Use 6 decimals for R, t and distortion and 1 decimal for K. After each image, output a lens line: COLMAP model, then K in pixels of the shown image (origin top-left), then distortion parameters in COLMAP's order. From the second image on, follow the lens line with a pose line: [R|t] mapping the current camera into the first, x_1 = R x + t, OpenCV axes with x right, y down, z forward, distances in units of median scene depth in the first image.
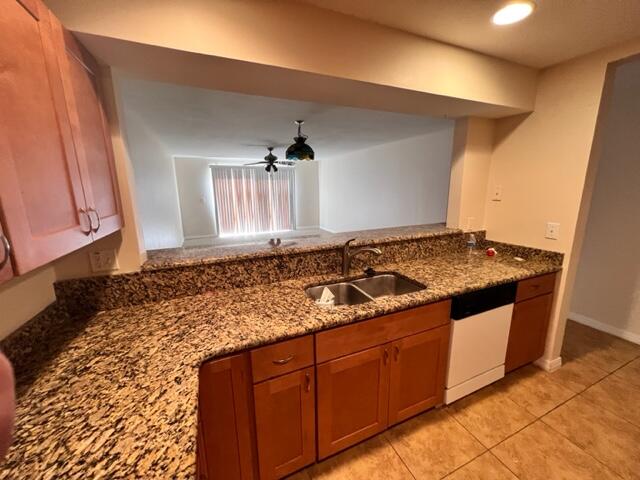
lens RADIAL K [[259.7, 0, 317.3], [0, 259.7, 238.7], [0, 0, 1]] dist [0.002209, 0.000598]
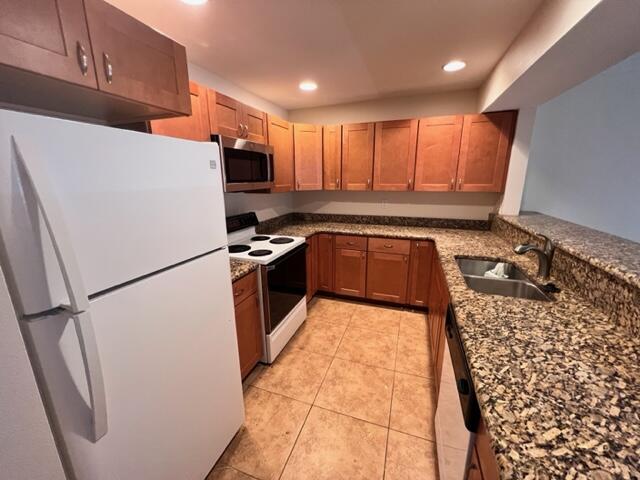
lens RADIAL K [[259.7, 0, 319.6], [0, 259.7, 238.7], [0, 0, 1]] dist [0.002209, 0.000598]
pose [[-0.684473, 0.191151, -0.703533, 1.352128], [-0.127879, 0.918573, 0.373993, -0.228948], [0.717735, 0.345955, -0.604294, 1.099147]]
